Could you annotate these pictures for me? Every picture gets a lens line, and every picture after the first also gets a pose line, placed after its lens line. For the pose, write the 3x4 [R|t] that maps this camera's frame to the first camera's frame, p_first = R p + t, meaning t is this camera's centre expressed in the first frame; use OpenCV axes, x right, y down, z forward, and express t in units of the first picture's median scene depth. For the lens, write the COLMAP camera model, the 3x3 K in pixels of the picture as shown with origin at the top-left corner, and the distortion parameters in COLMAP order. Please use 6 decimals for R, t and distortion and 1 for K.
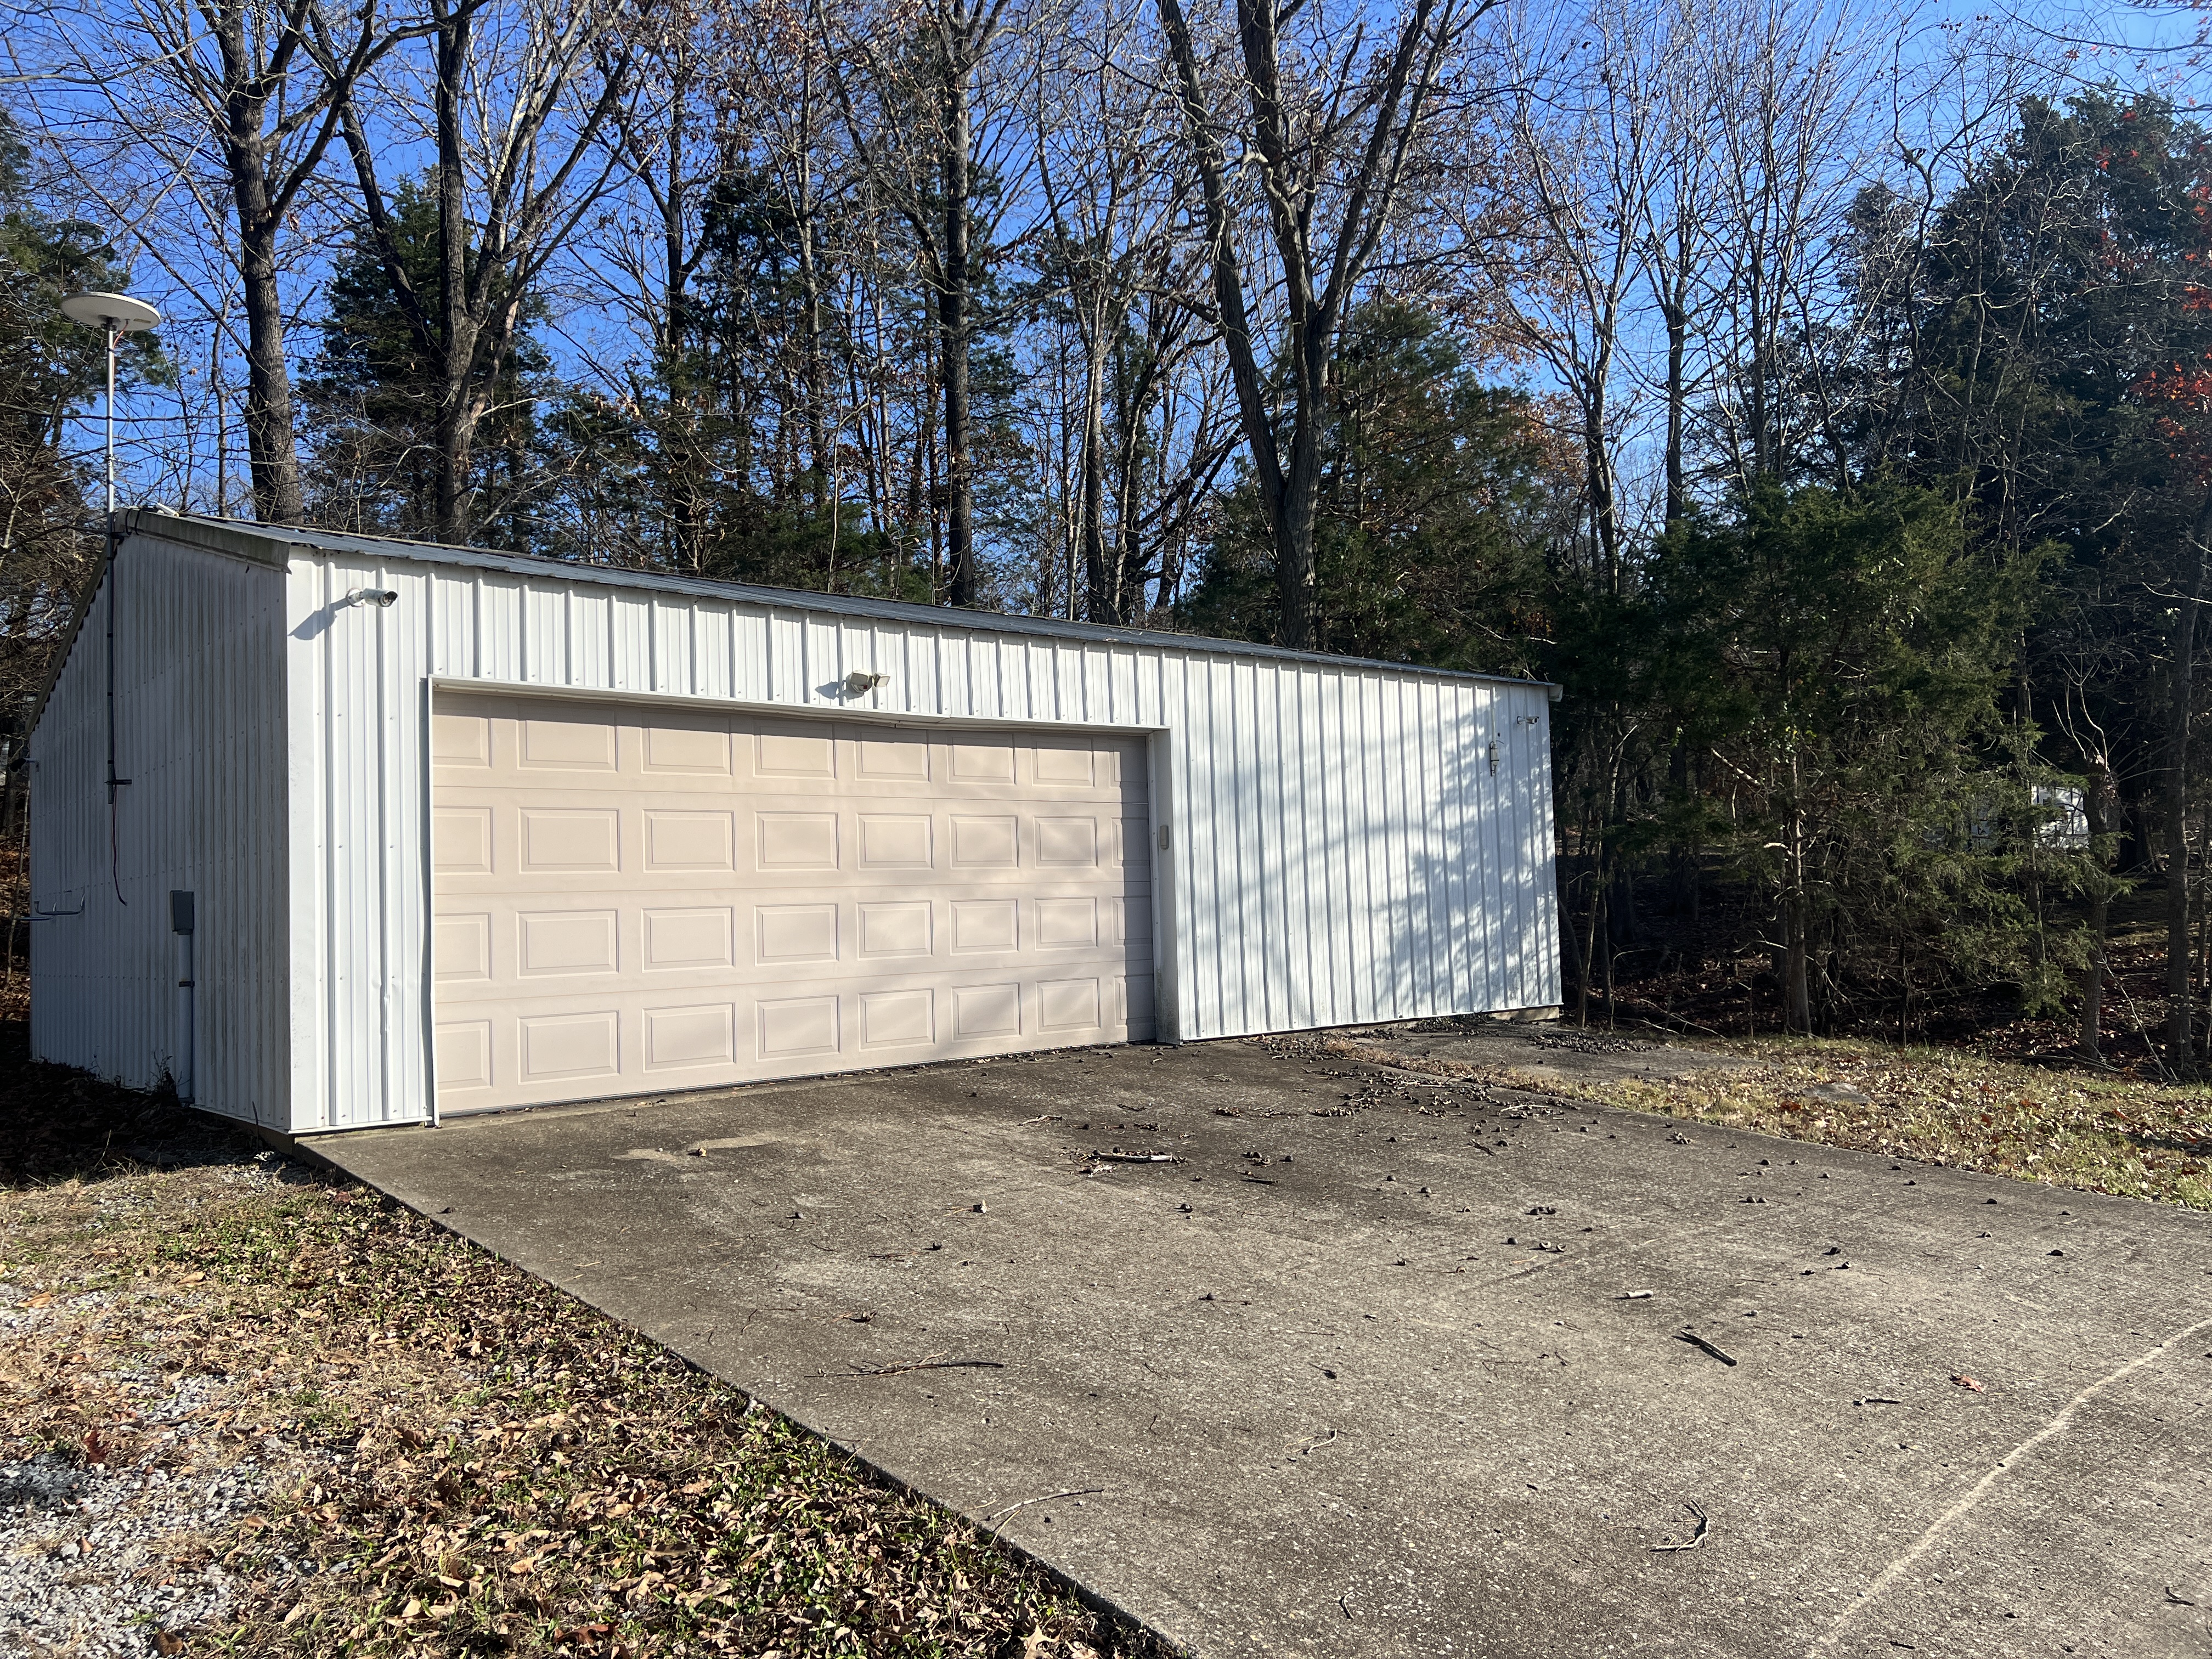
lens RADIAL K [[1652.1, 0, 1114.8], [0, 1652.1, 816.4], [0, 0, 1]] dist [0.054624, -0.059423]
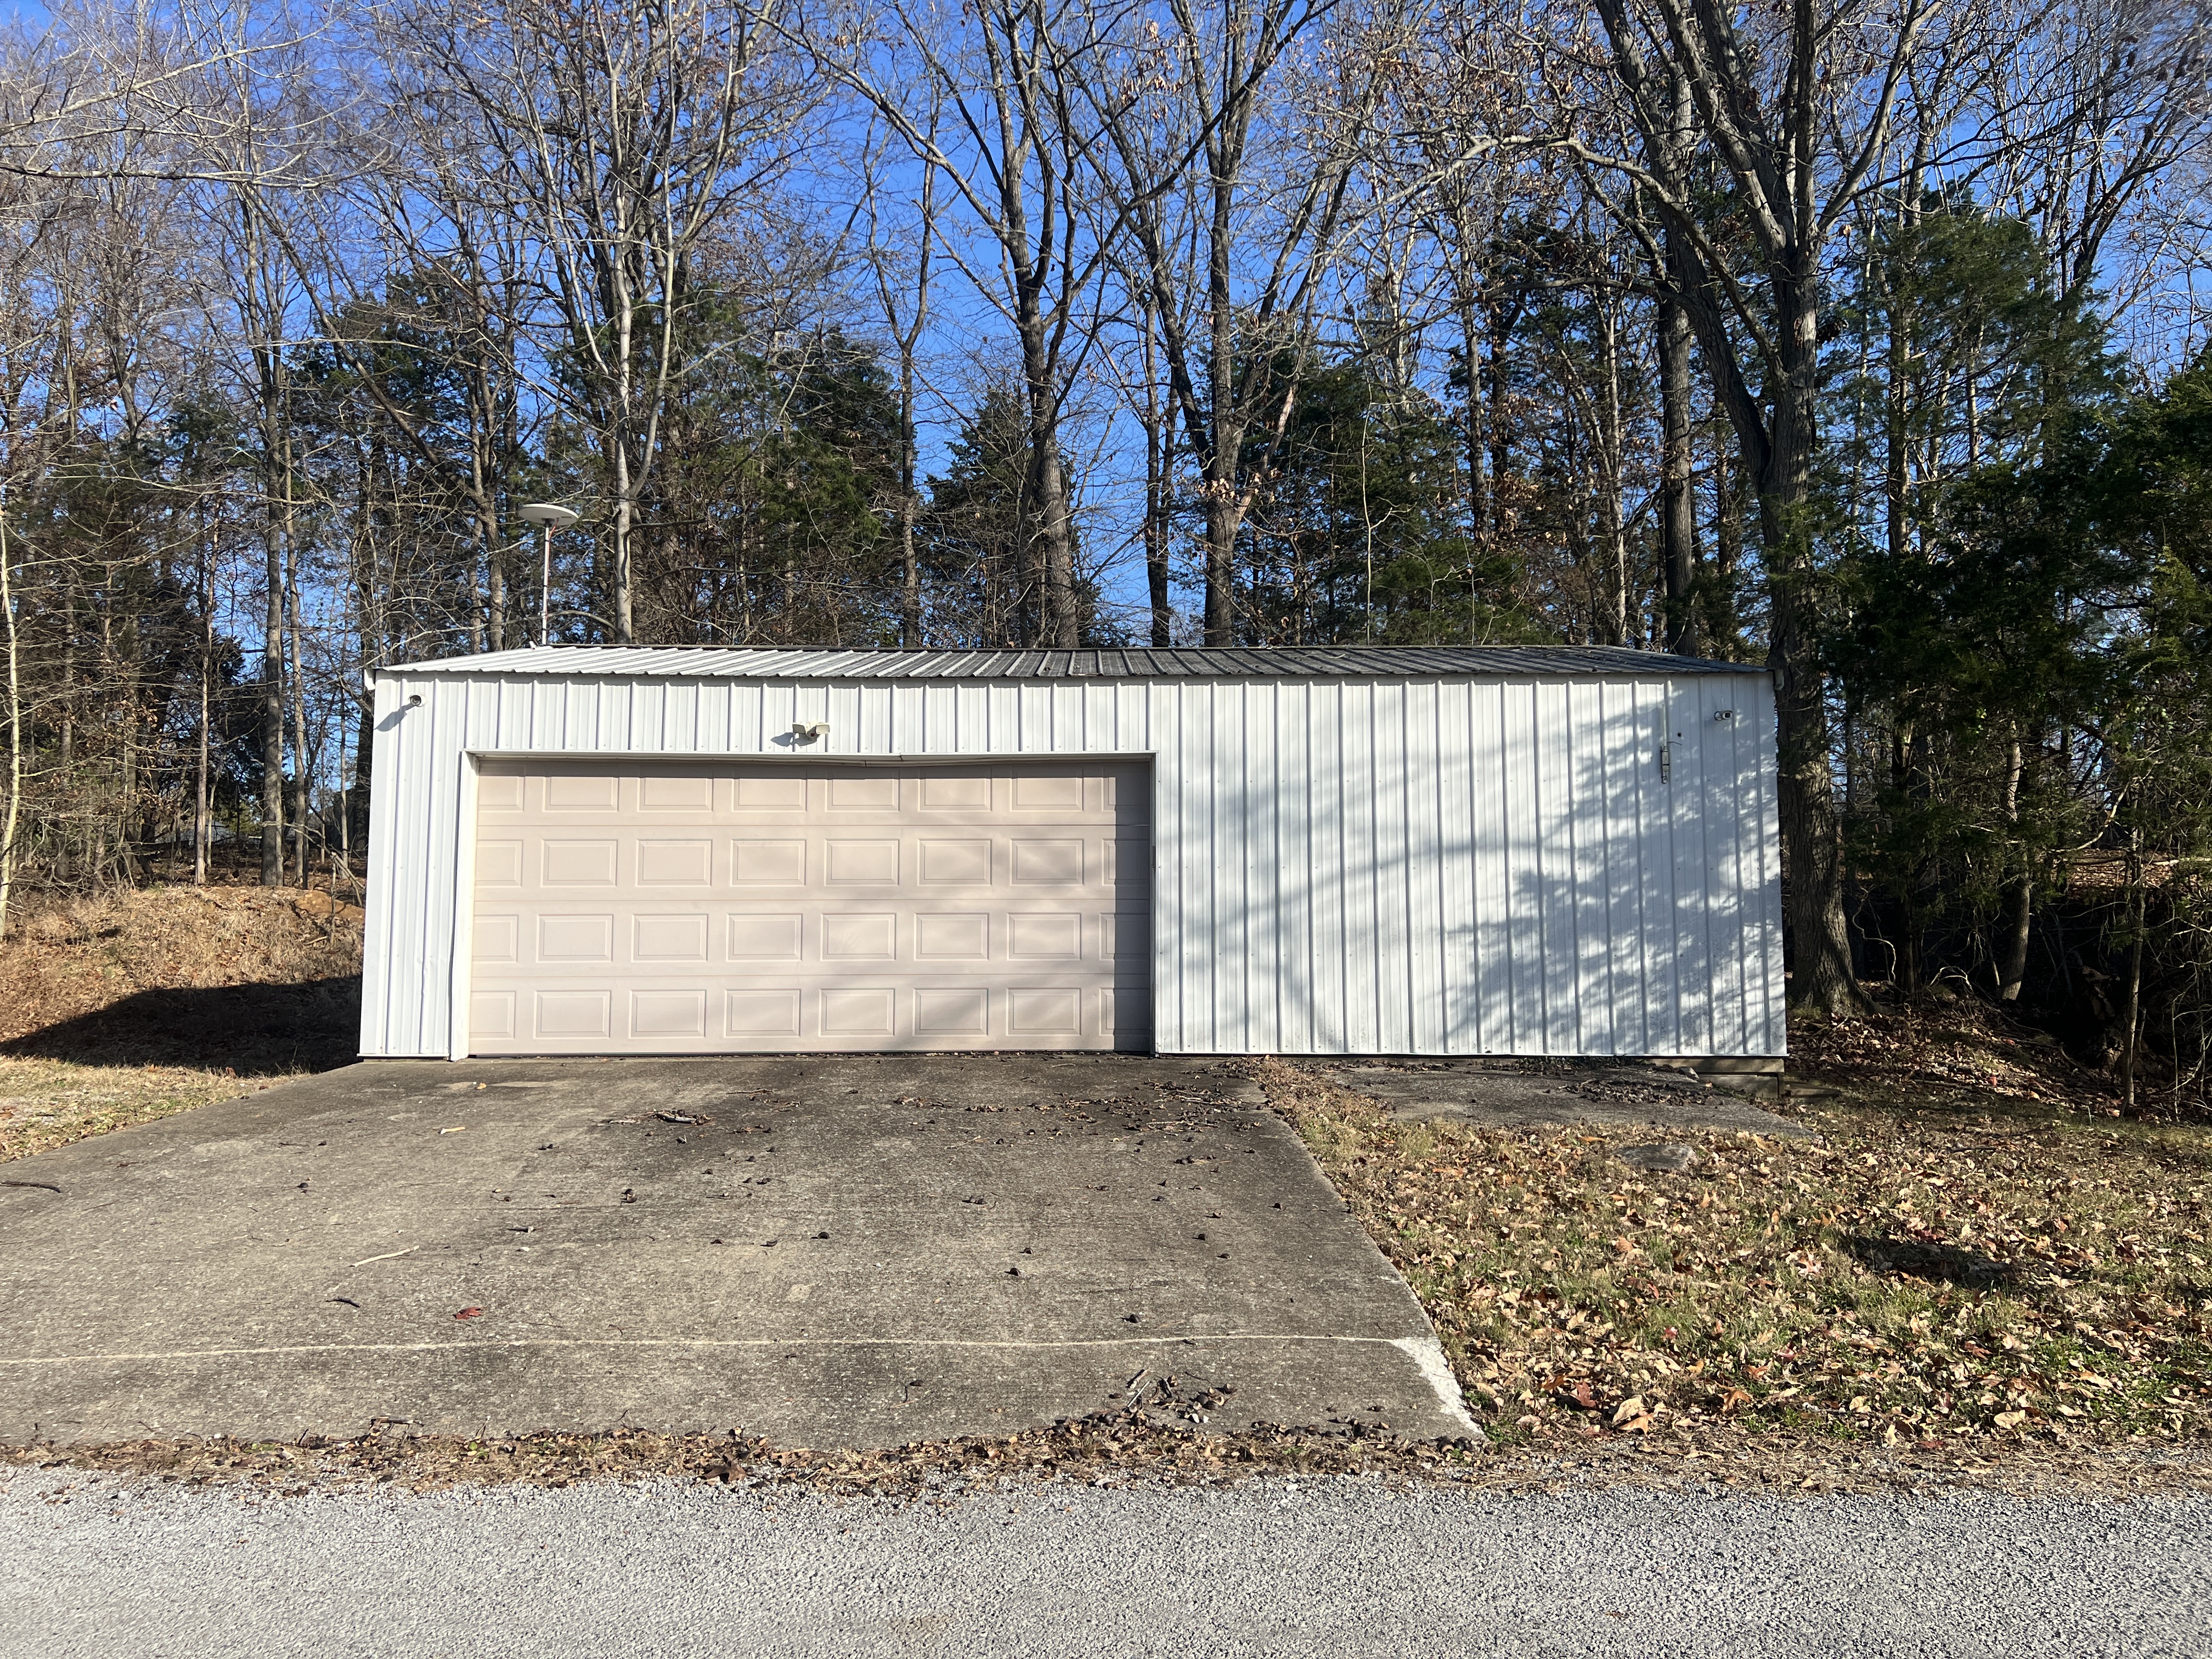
lens RADIAL K [[1652.1, 0, 1099.3], [0, 1652.1, 834.7], [0, 0, 1]] dist [0.054624, -0.059423]
pose [[0.763529, -0.027223, -0.645200, 0.656606], [0.013307, 0.999562, -0.026427, 0.024594], [0.645637, 0.011592, 0.763556, 0.177289]]
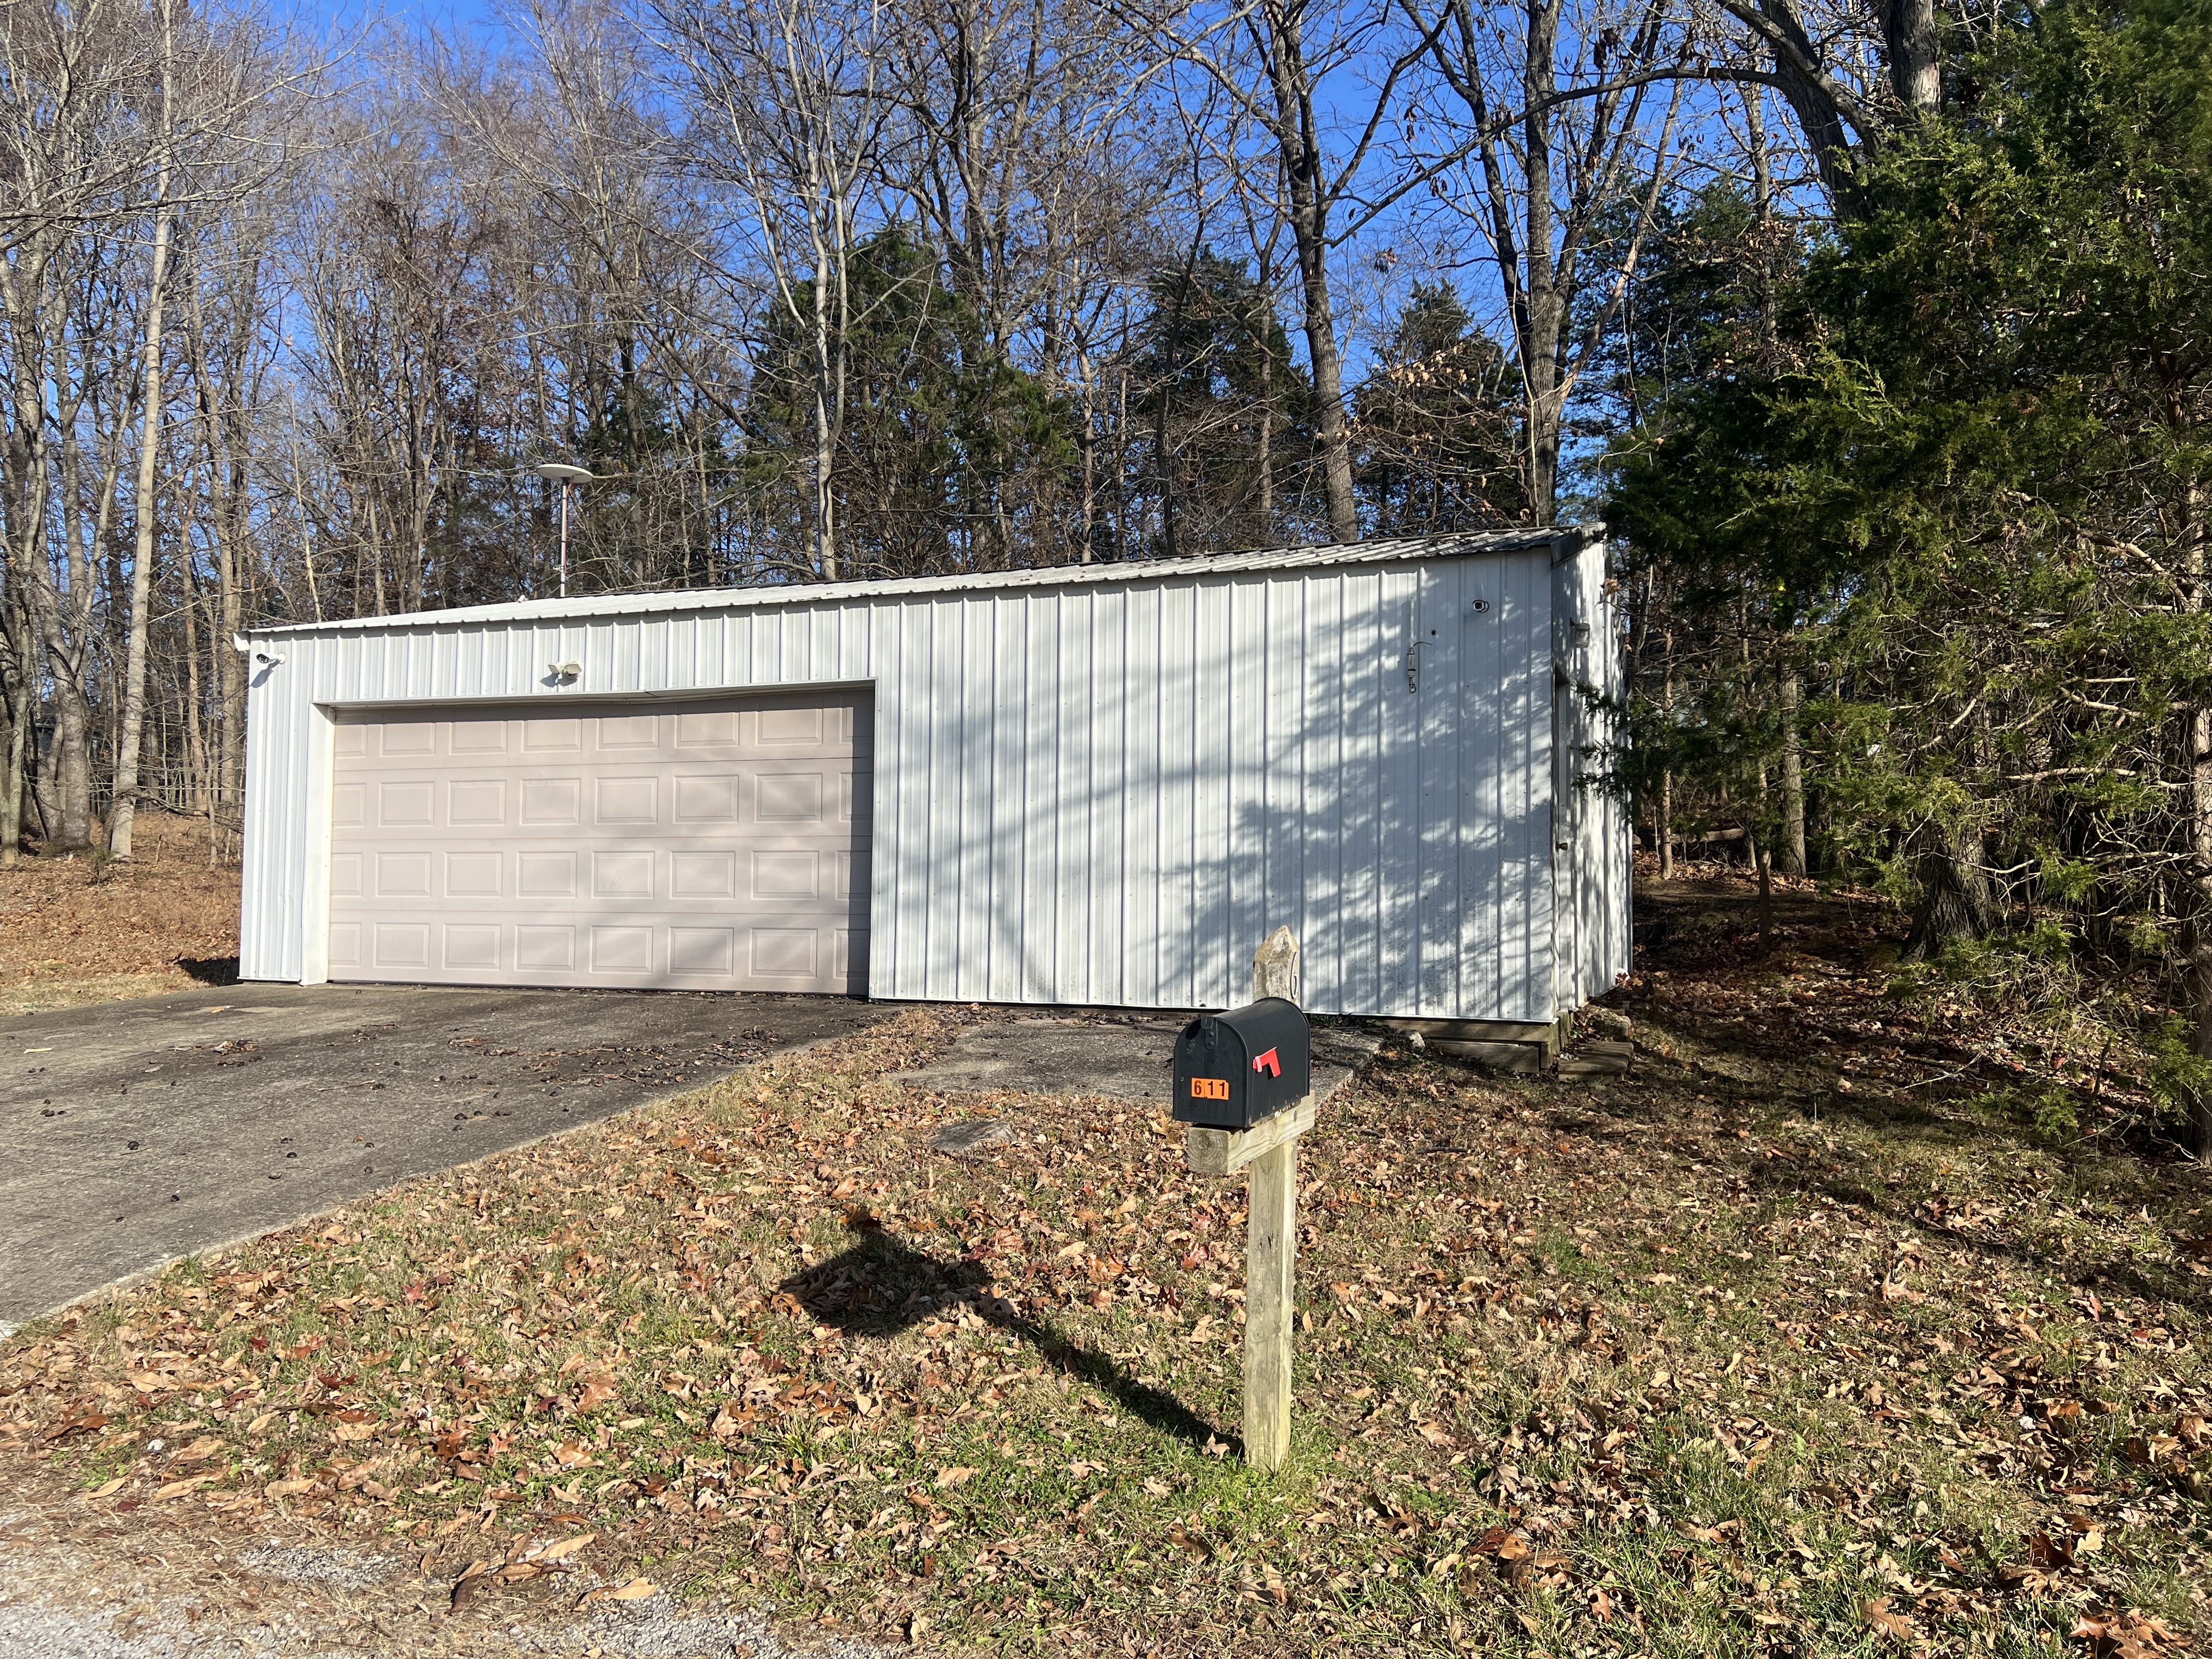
lens RADIAL K [[1652.1, 0, 1104.1], [0, 1652.1, 852.2], [0, 0, 1]] dist [0.054624, -0.059423]
pose [[0.477297, 0.006548, -0.878718, 0.932734], [0.025683, 0.999441, 0.021398, 0.030331], [0.878367, -0.032781, 0.476862, 0.630010]]
